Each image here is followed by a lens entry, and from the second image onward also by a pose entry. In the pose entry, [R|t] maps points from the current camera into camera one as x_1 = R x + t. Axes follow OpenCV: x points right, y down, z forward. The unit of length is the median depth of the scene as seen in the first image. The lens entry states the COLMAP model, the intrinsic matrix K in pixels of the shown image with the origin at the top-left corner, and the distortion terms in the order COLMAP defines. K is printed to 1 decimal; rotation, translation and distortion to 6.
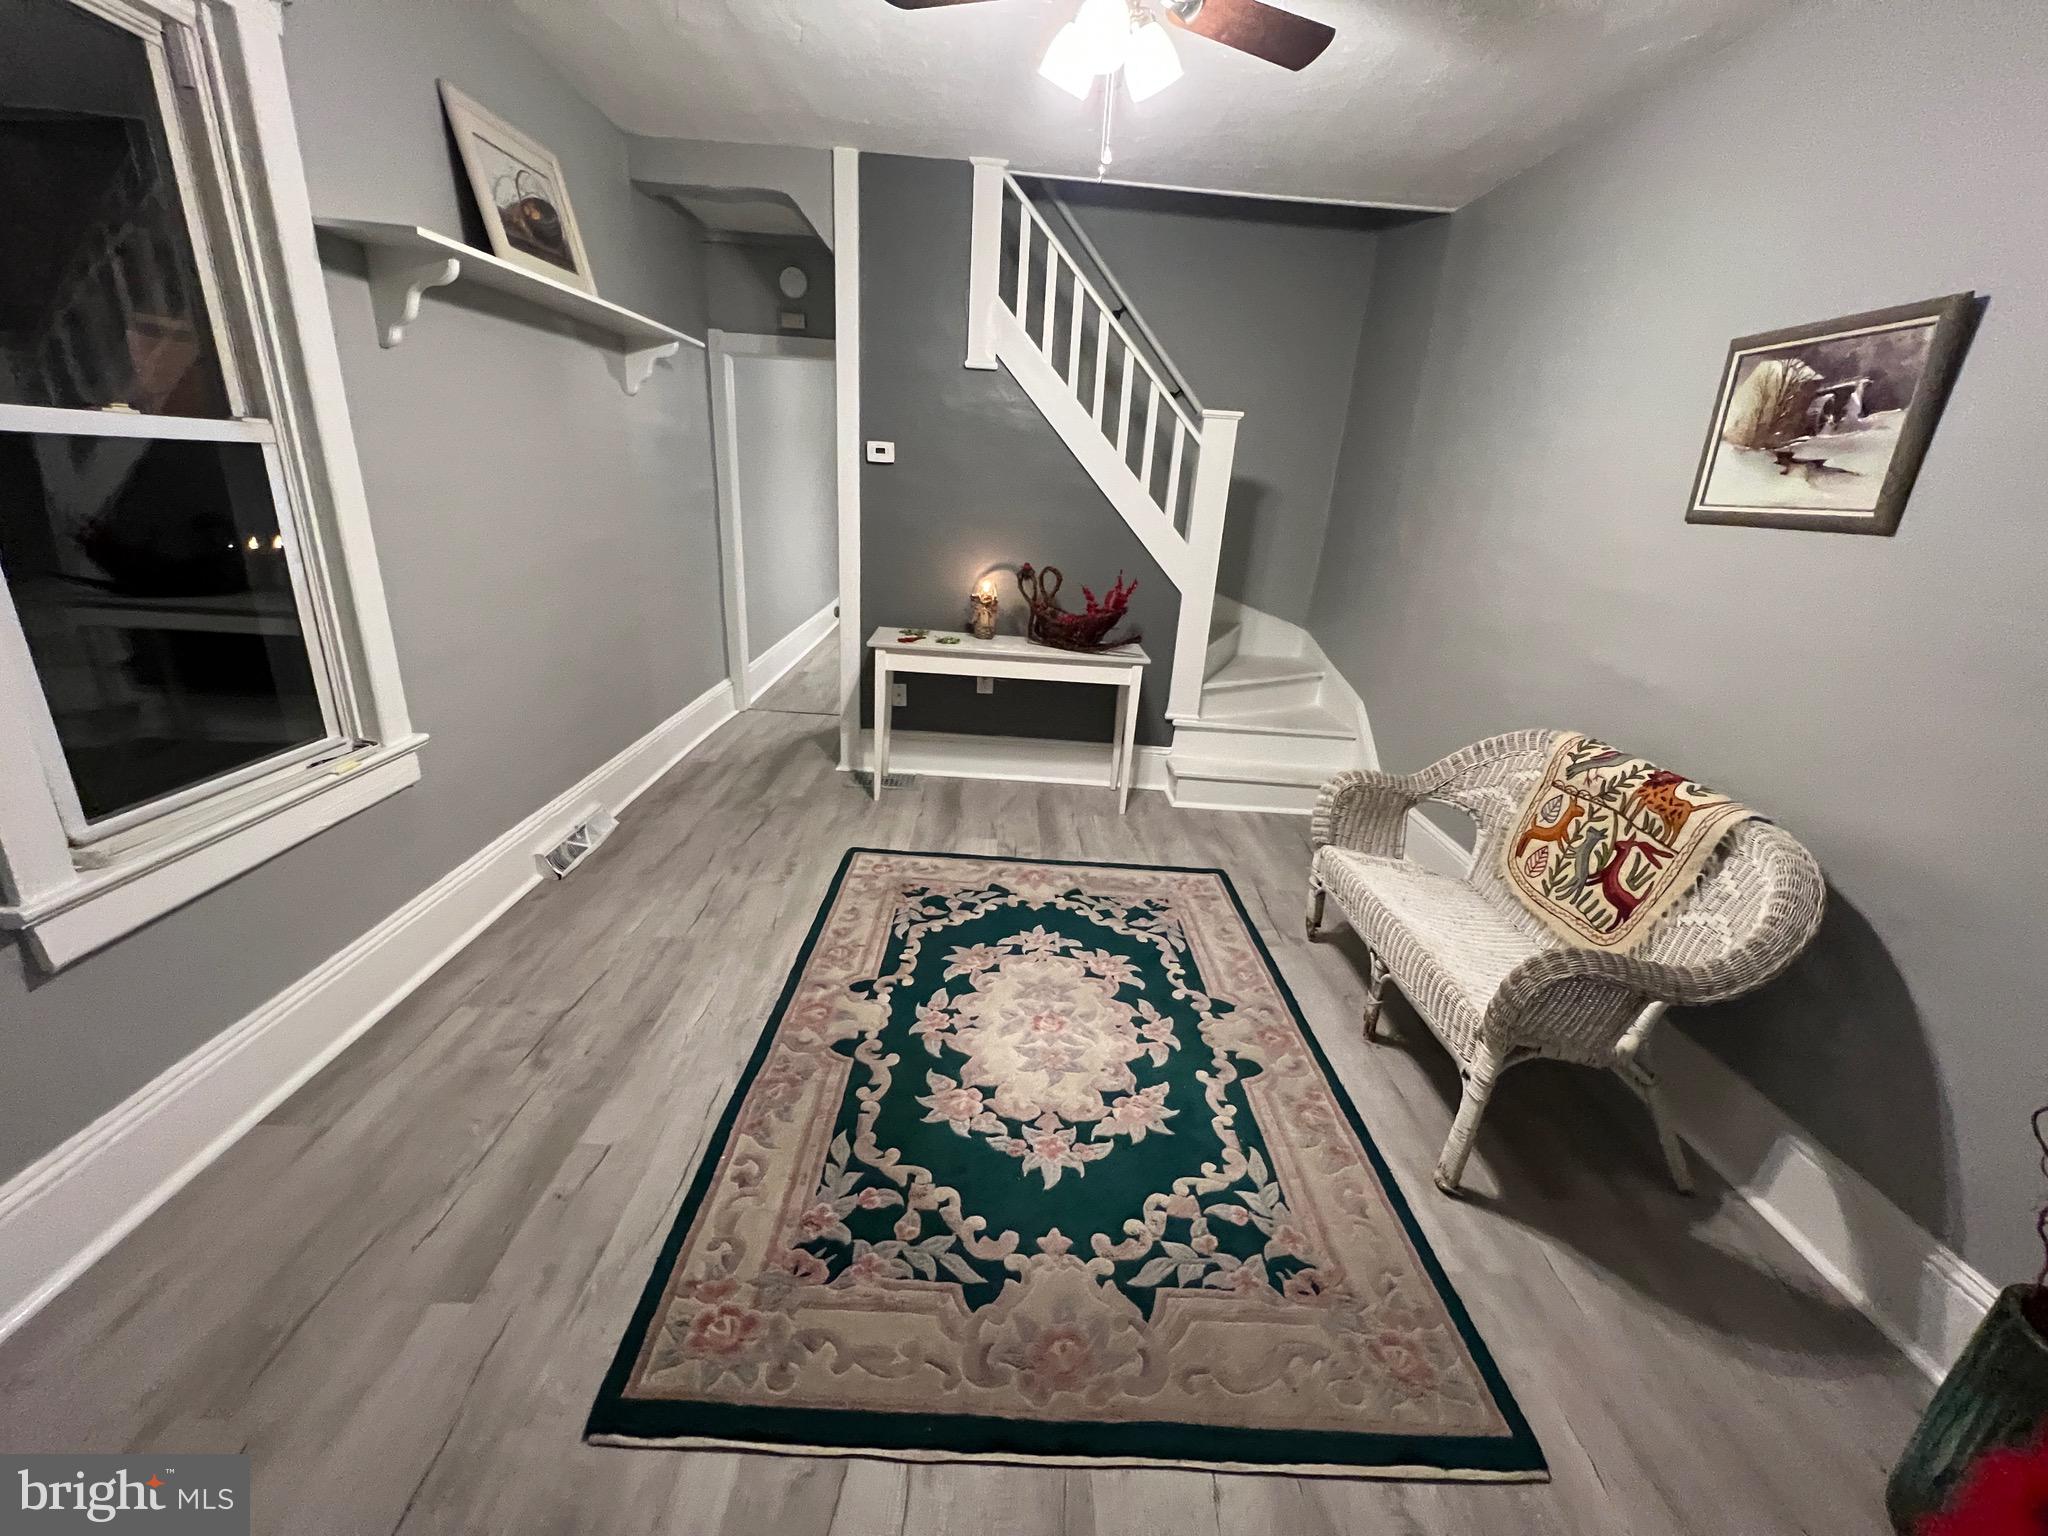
lens RADIAL K [[818.4, 0, 1016.8], [0, 818.4, 757.8], [0, 0, 1]] dist [0.001891, 0.000022]
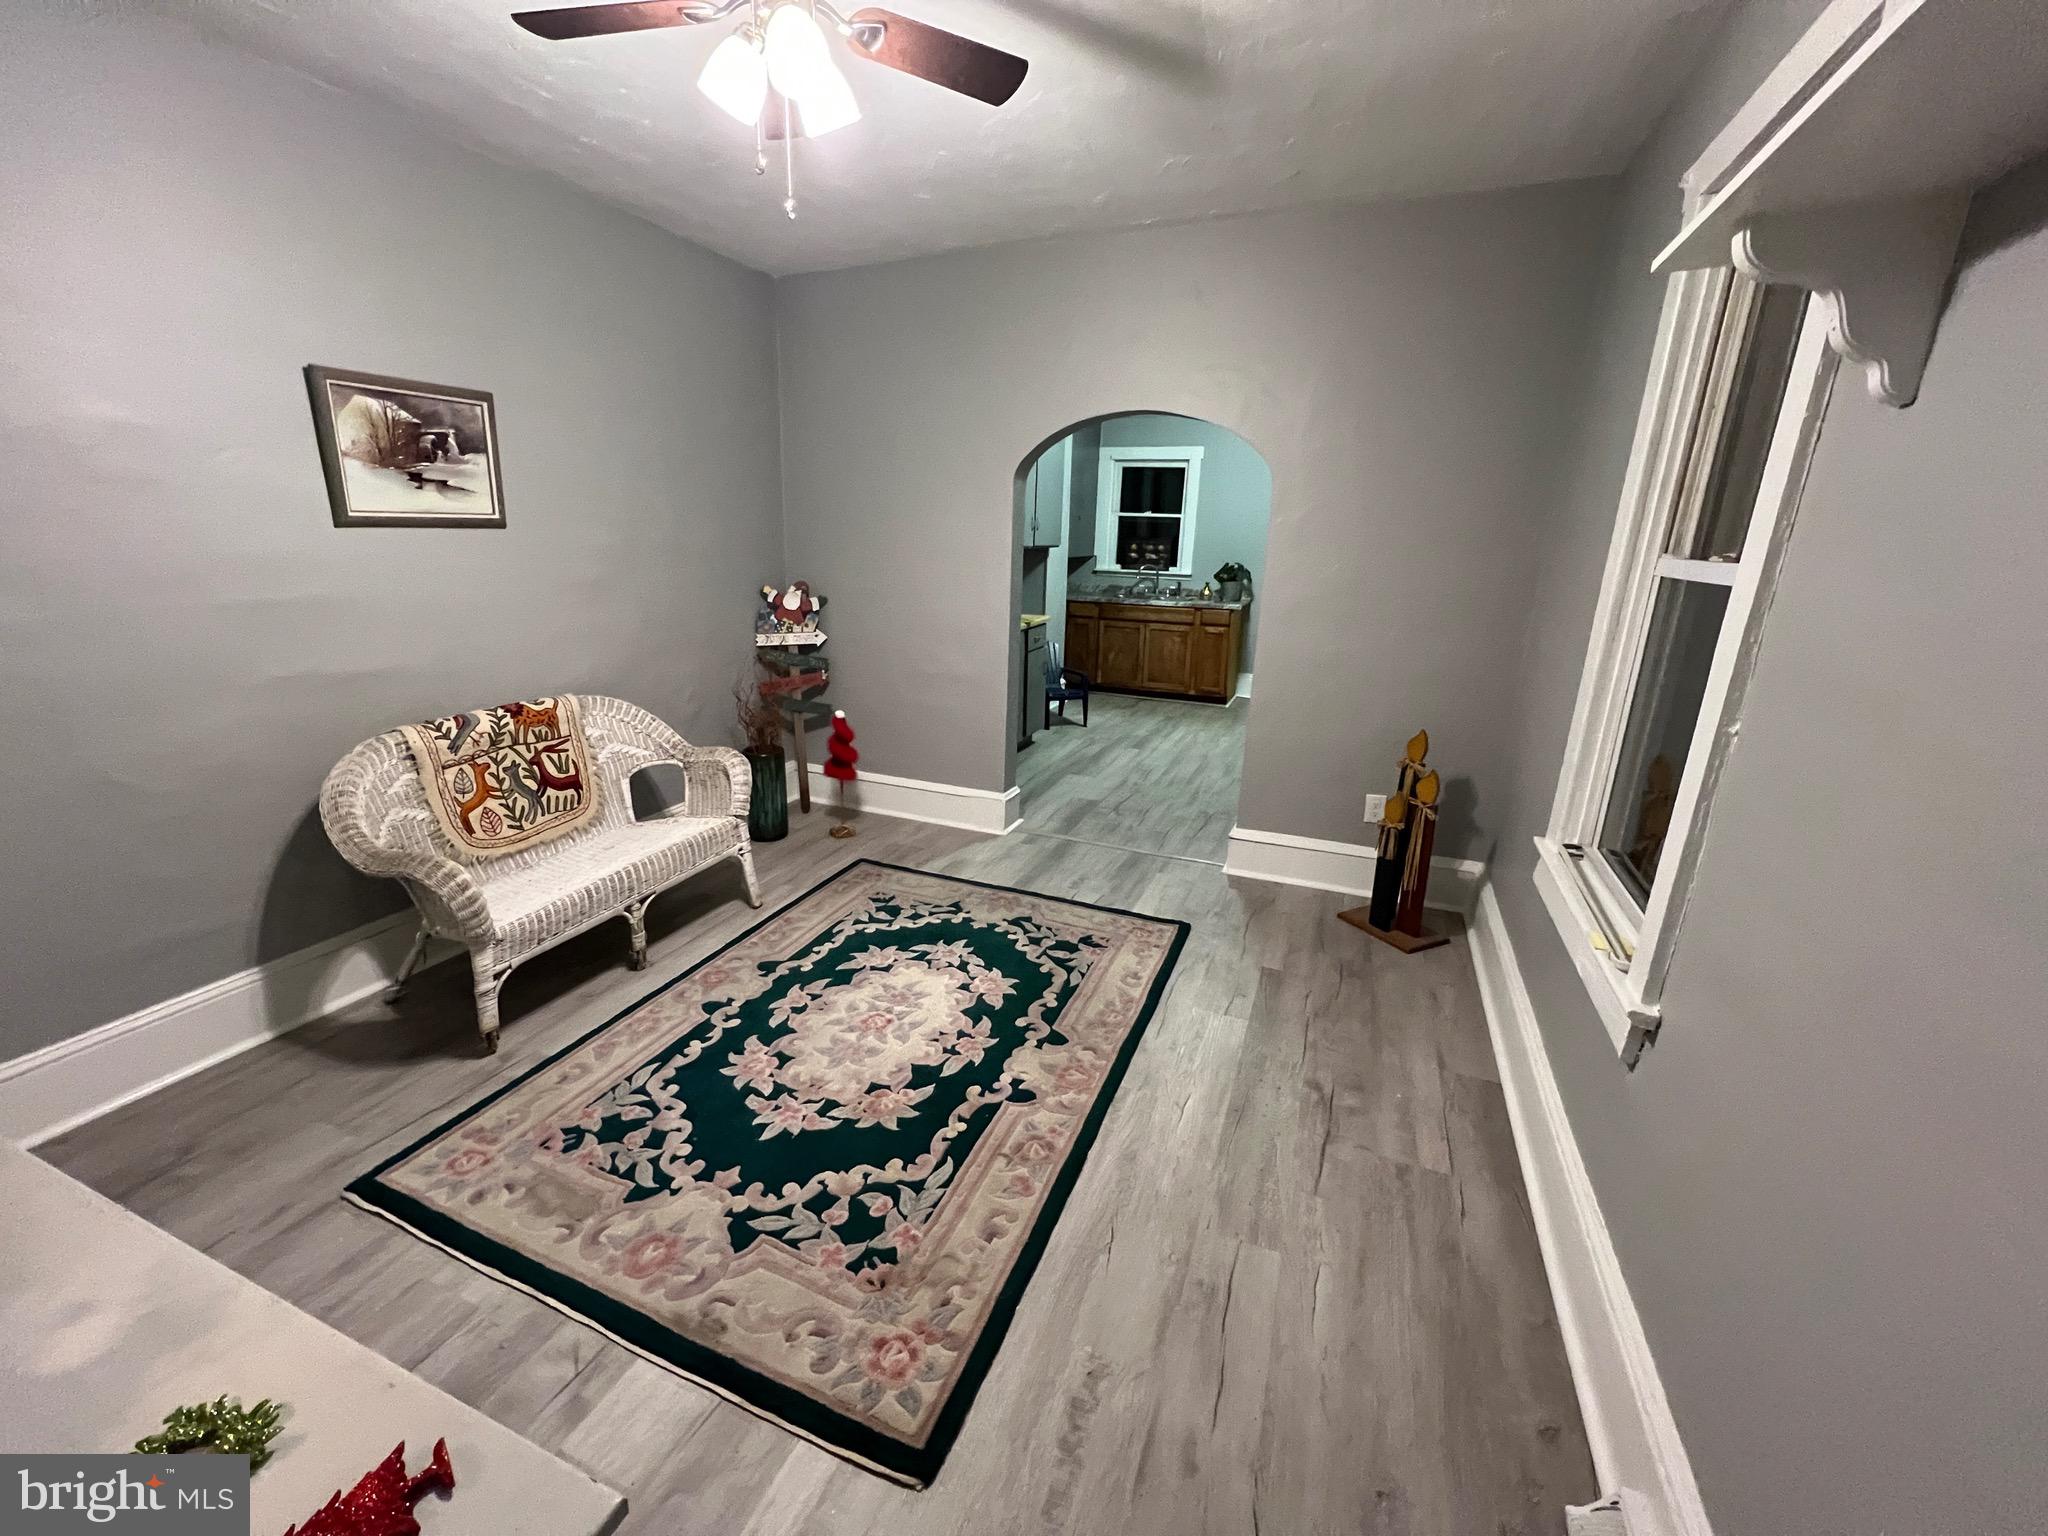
lens RADIAL K [[818.4, 0, 1022.9], [0, 818.4, 759.1], [0, 0, 1]] dist [0.001891, 0.000022]
pose [[-0.919309, -0.185299, 0.347182, -0.485364], [0.048571, 0.822041, 0.567353, -0.615359], [-0.390527, 0.538436, -0.746709, 1.640465]]
